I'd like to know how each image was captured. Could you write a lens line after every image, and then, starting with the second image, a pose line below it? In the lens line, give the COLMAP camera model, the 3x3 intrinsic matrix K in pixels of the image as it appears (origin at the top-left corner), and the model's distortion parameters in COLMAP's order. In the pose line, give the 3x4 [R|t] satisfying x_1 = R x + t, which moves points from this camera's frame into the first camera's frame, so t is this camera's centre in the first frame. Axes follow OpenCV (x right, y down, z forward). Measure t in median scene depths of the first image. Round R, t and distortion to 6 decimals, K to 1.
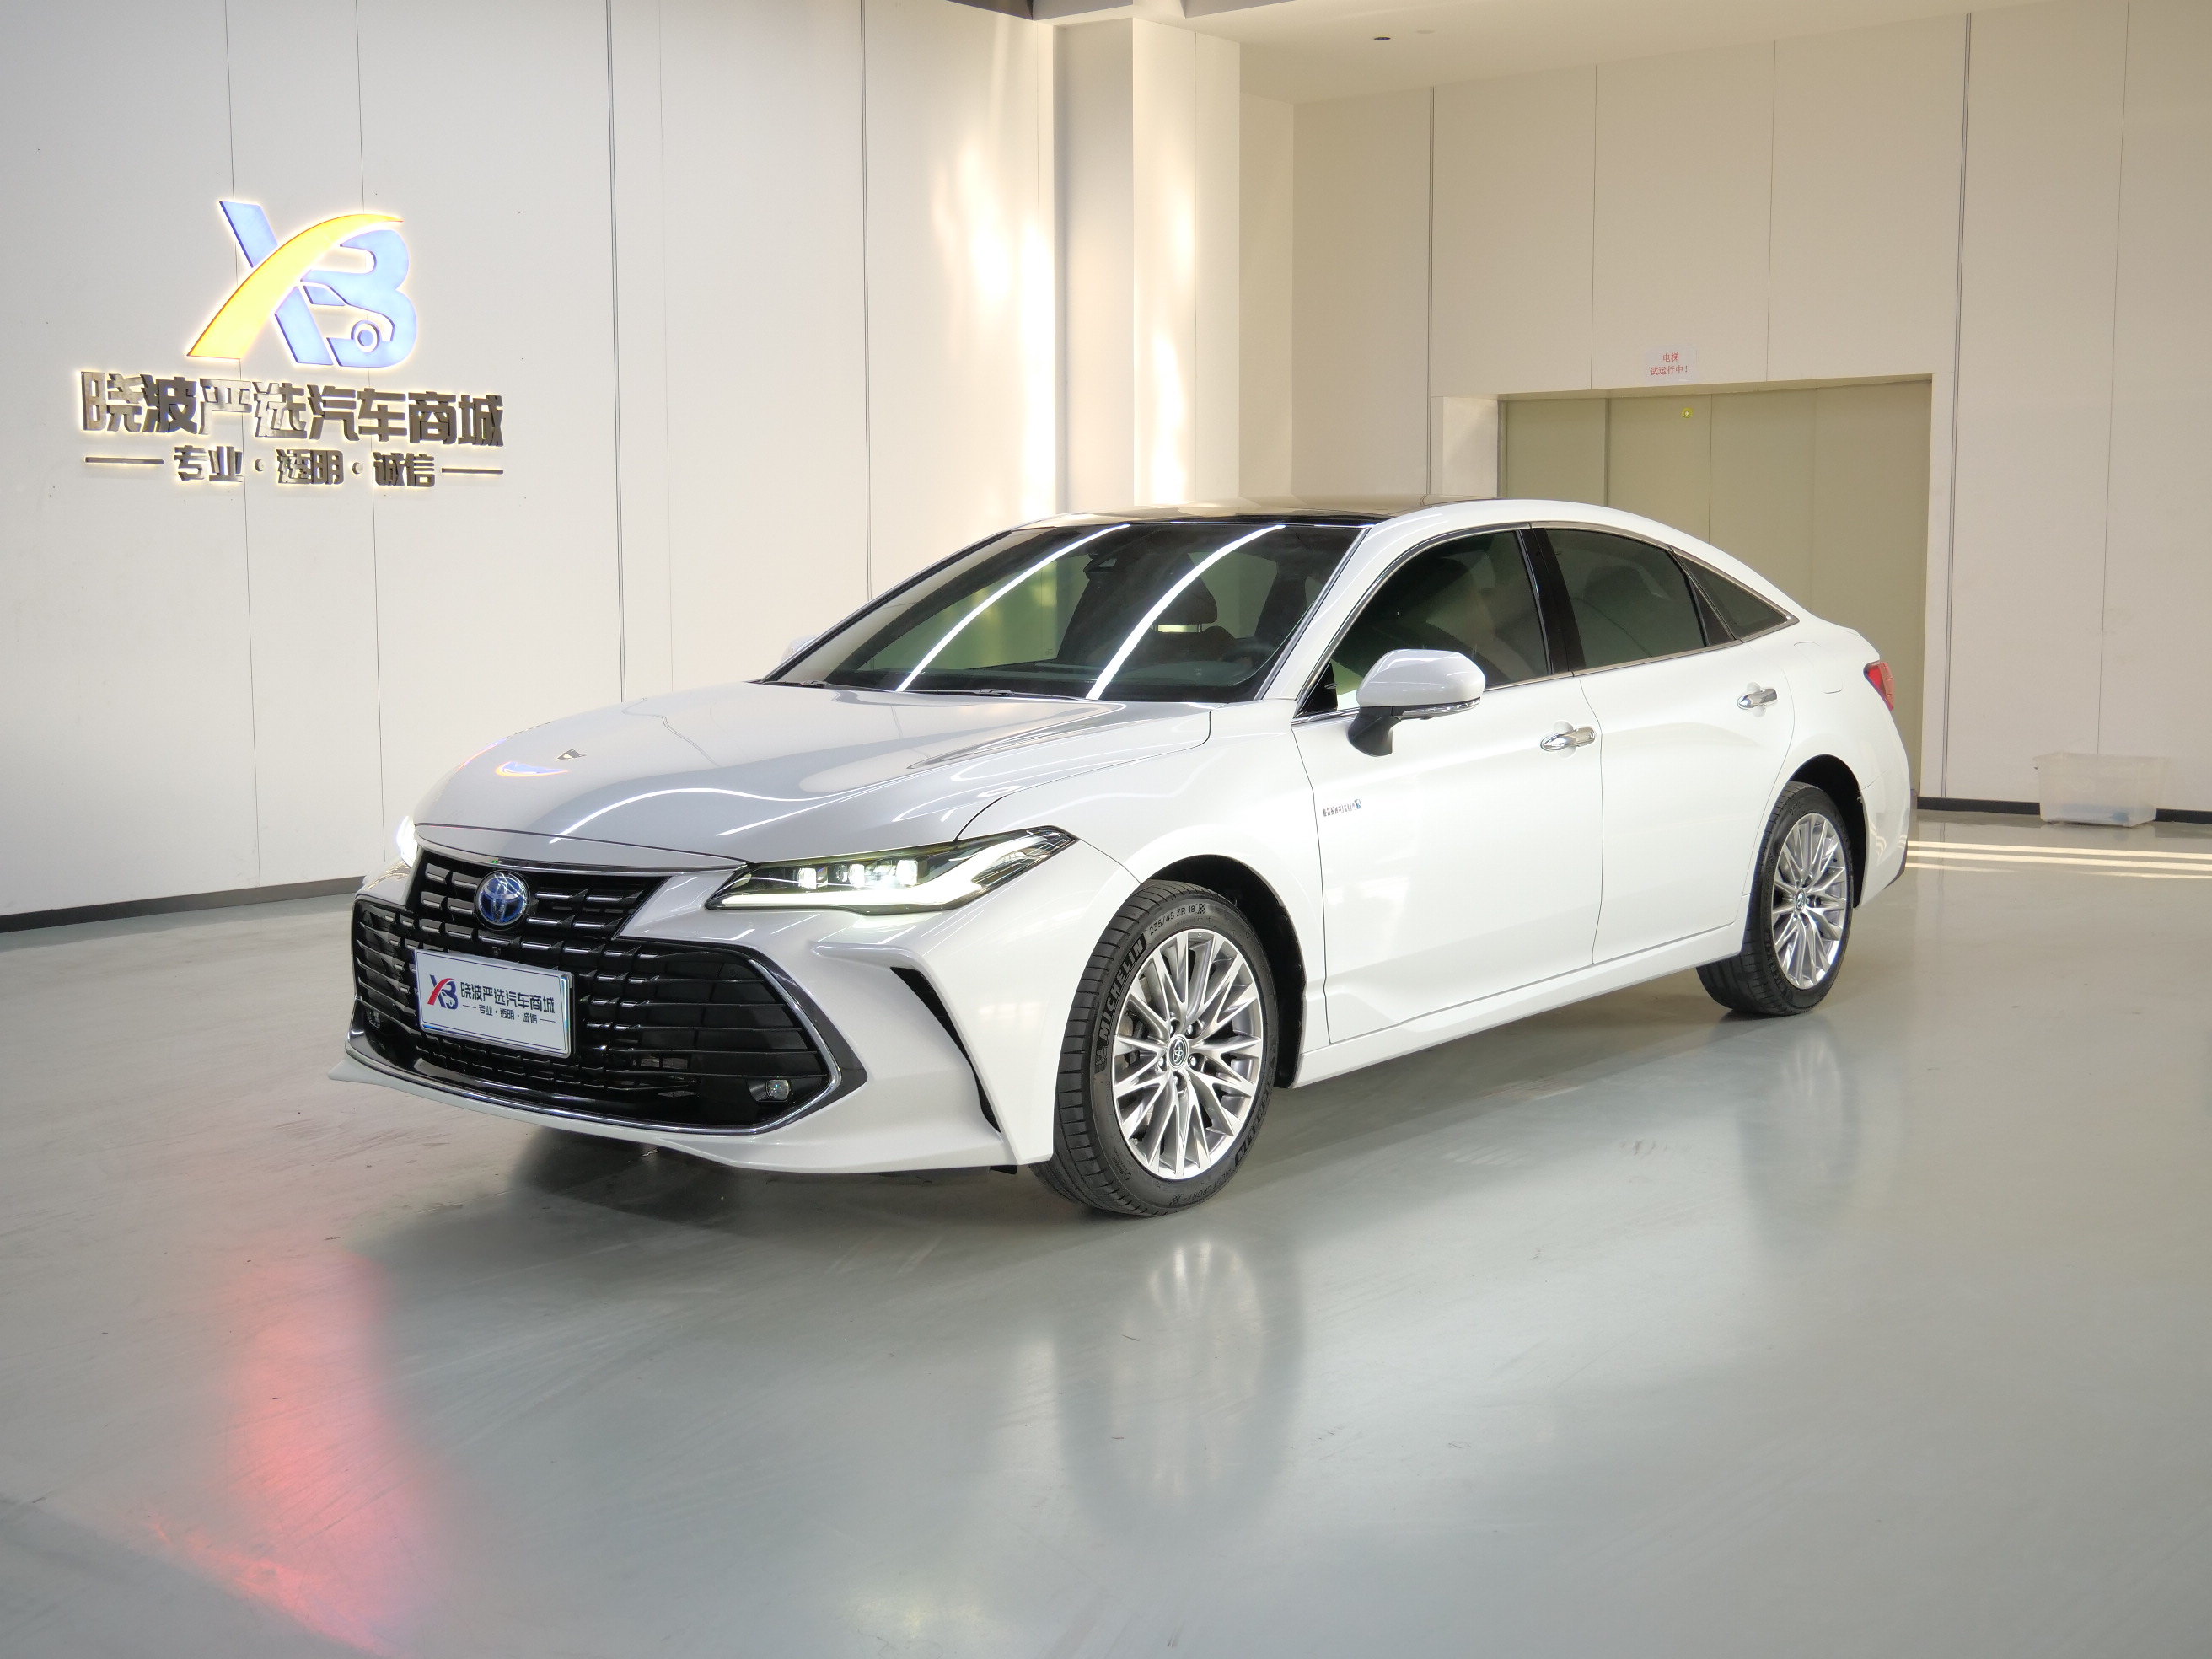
lens RADIAL K [[2602.5, 0, 1106.0], [0, 2602.5, 829.5], [0, 0, 1]] dist [0.011897, 0.040308]
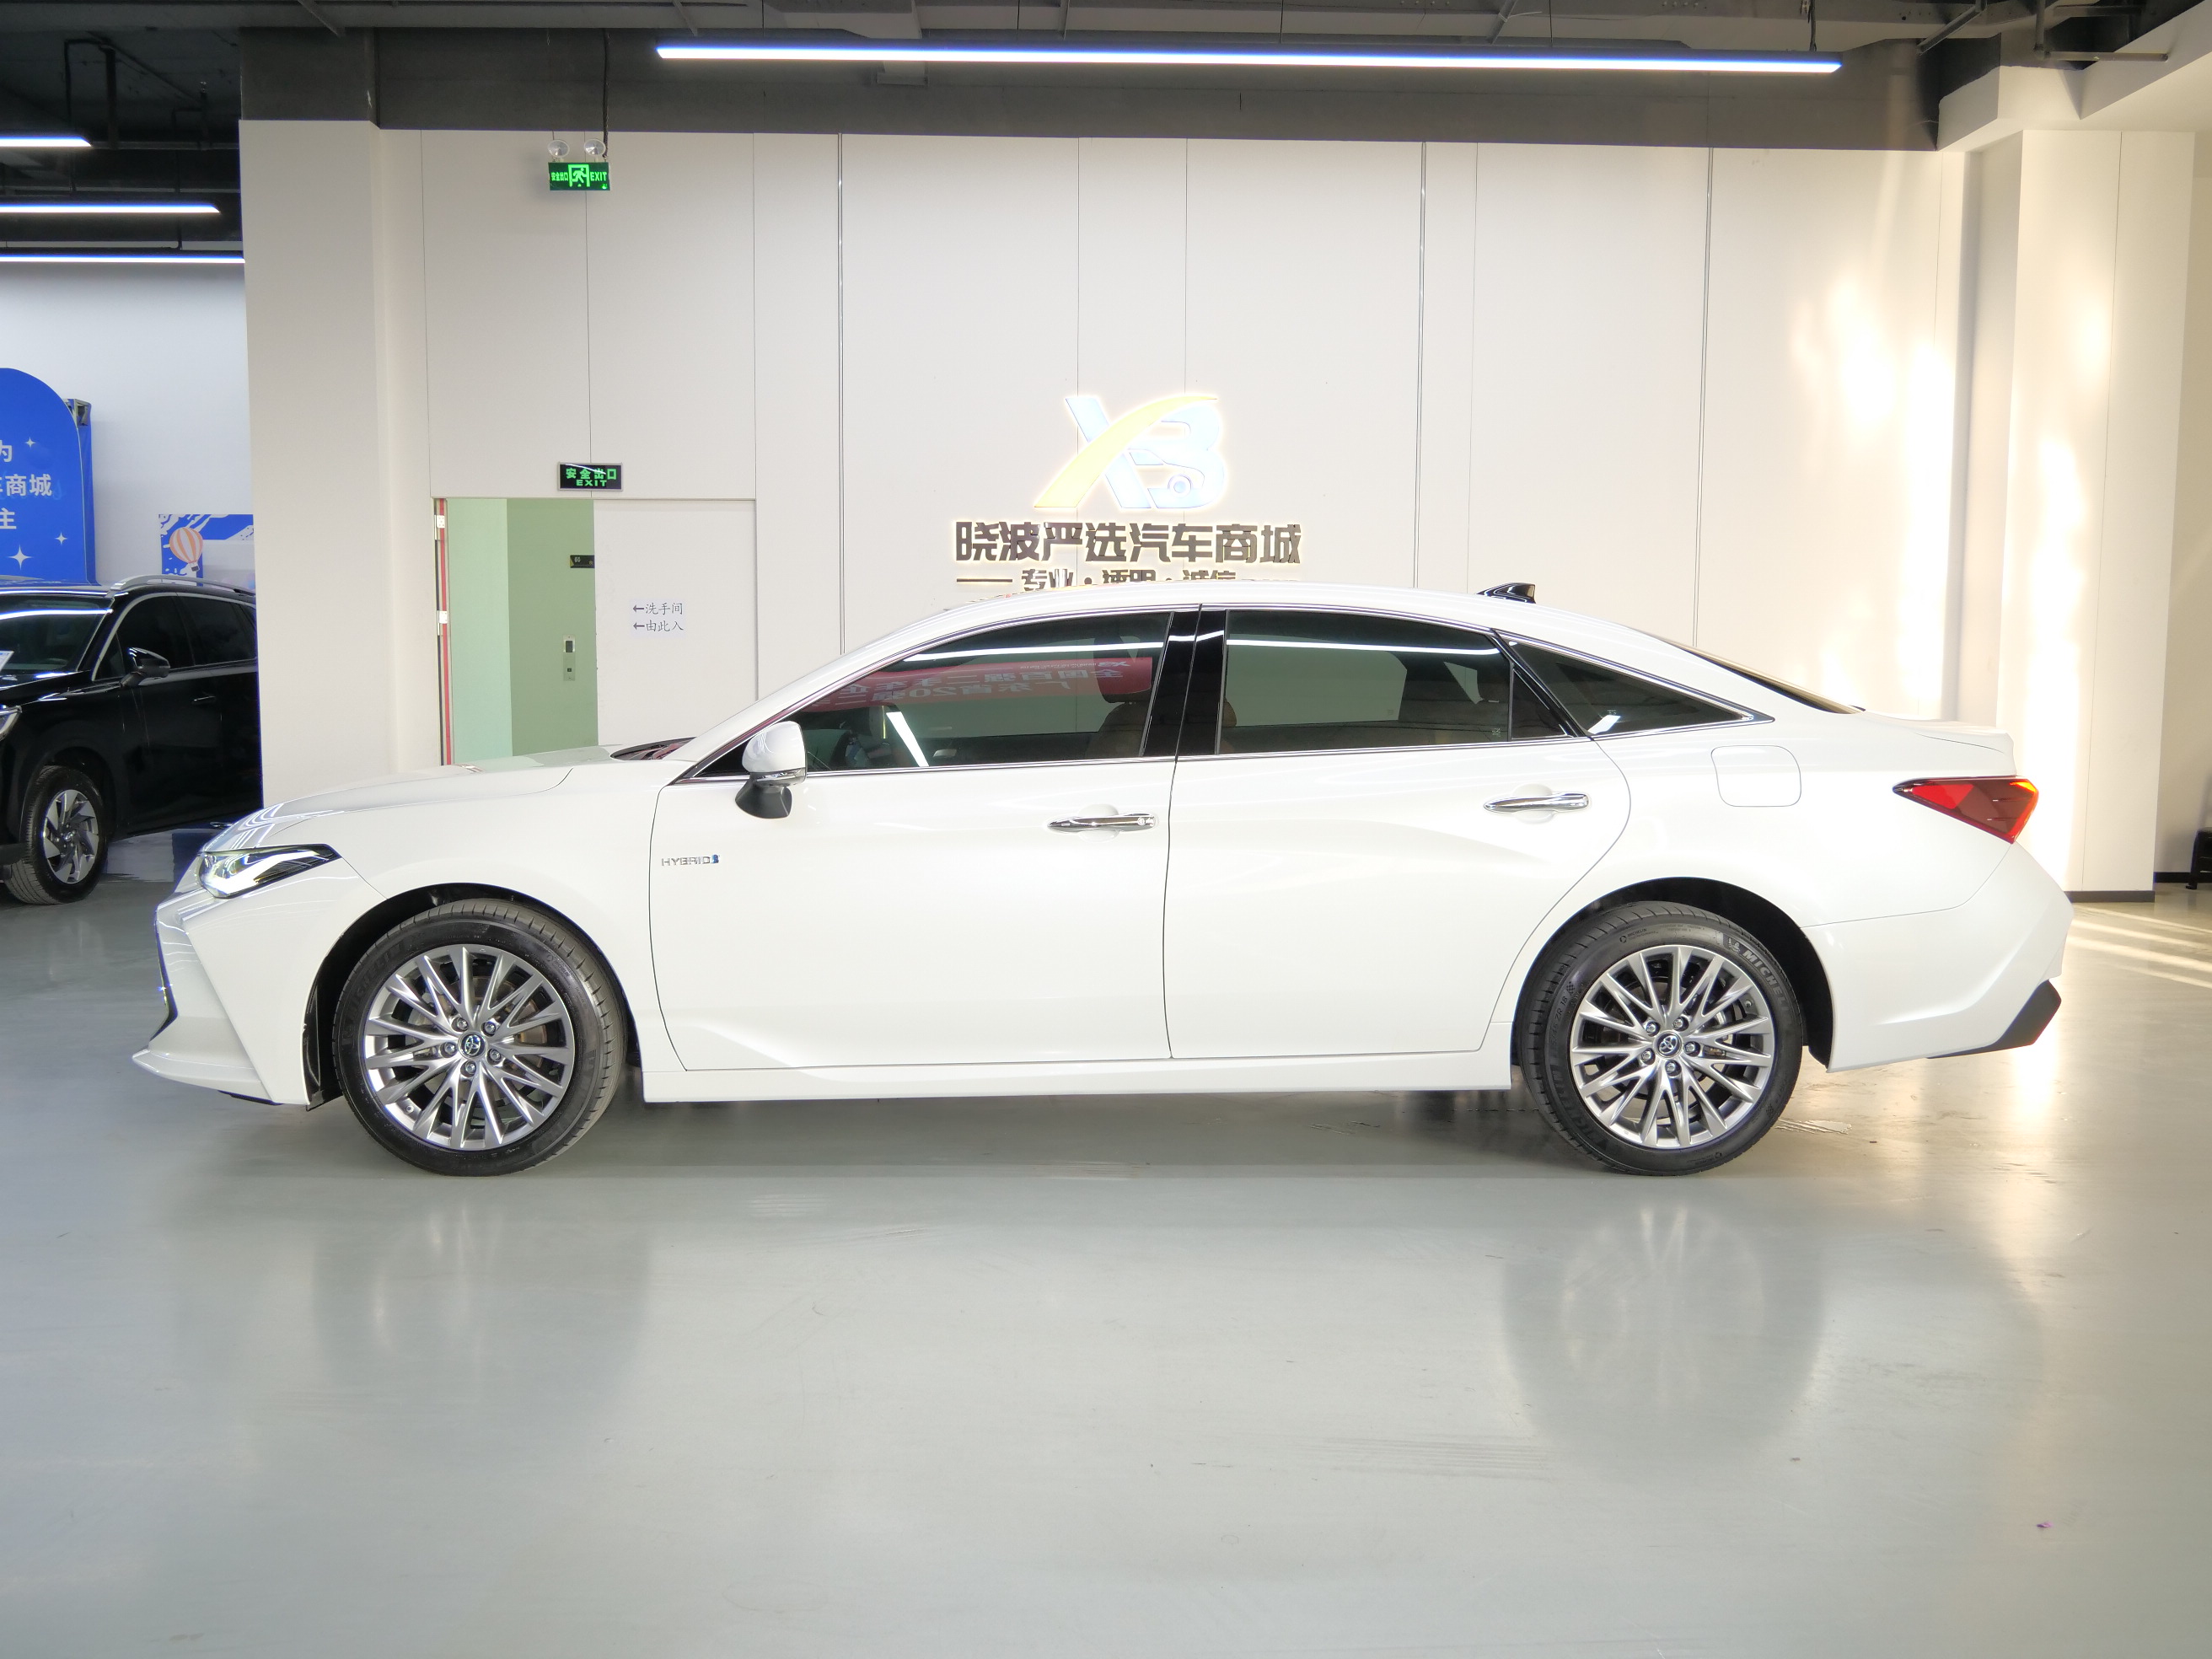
lens RADIAL K [[1868.9, 0, 1106.0], [0, 1868.9, 829.5], [0, 0, 1]] dist [-0.024260, 0.010185]
pose [[0.654388, 0.077382, -0.752189, 0.440505], [-0.088073, 0.995779, 0.025820, -0.031628], [0.751012, 0.049352, 0.658441, 0.335572]]
